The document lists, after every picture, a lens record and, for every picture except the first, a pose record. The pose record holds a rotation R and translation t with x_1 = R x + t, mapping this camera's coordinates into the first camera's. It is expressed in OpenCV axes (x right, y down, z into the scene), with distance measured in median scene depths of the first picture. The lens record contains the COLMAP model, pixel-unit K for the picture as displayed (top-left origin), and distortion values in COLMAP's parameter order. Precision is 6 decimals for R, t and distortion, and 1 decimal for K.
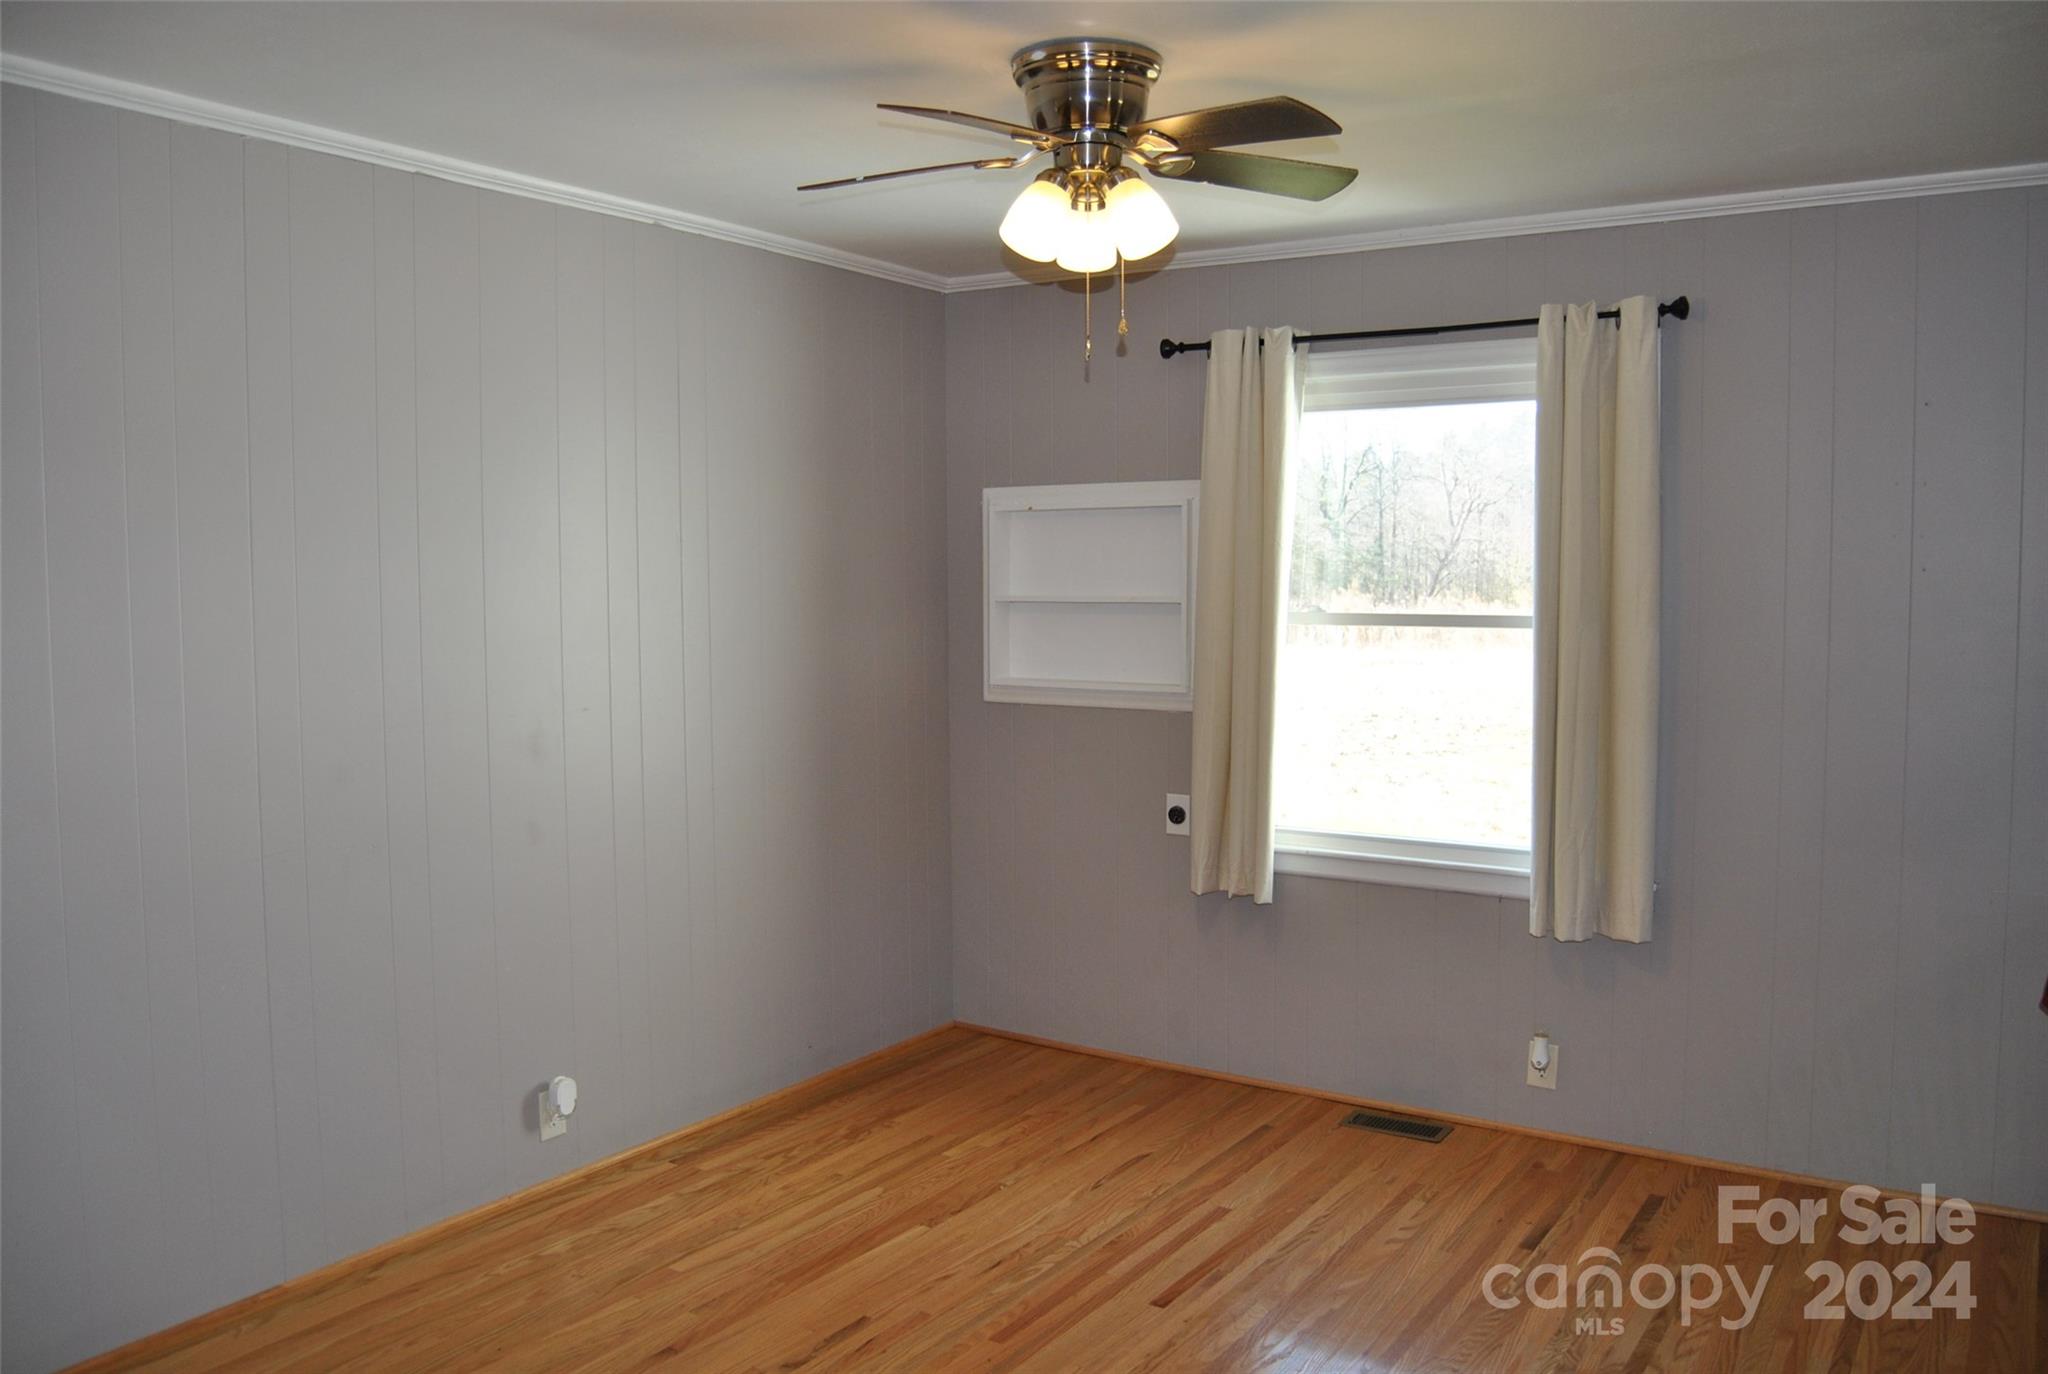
lens RADIAL K [[1610.8, 0, 1008.6], [0, 1610.8, 686.0], [0, 0, 1]] dist [-0.097565, 0.043580]
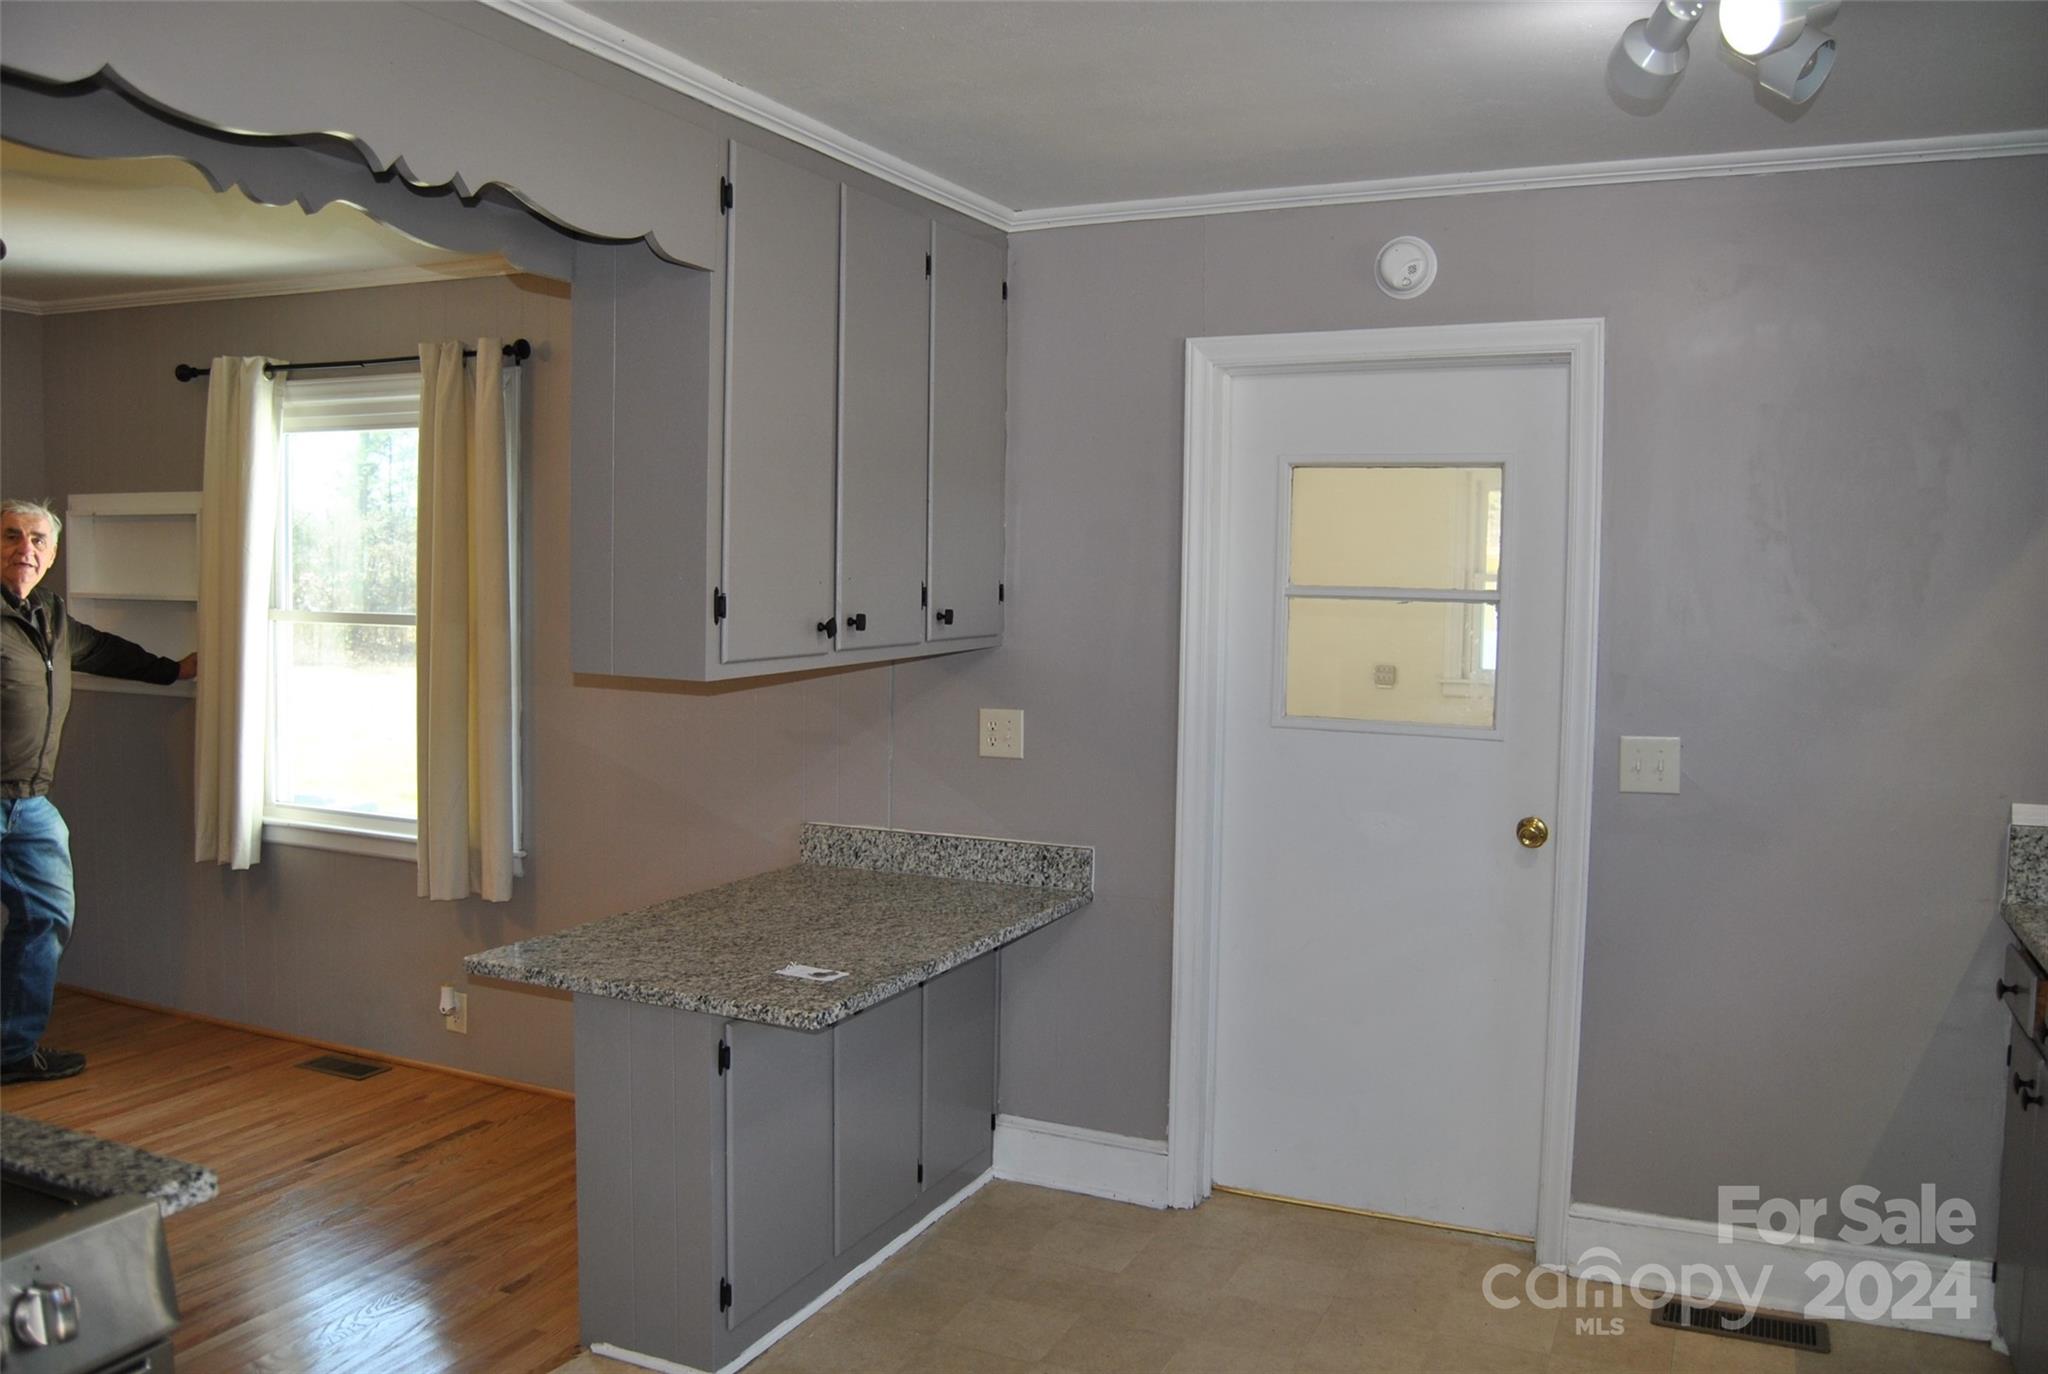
lens RADIAL K [[1610.8, 0, 1008.6], [0, 1610.8, 686.0], [0, 0, 1]] dist [-0.097565, 0.043580]
pose [[0.987783, 0.007517, 0.155655, 0.551840], [-0.007757, 0.999969, 0.000933, 0.001831], [-0.155643, -0.002129, 0.987811, -0.185337]]
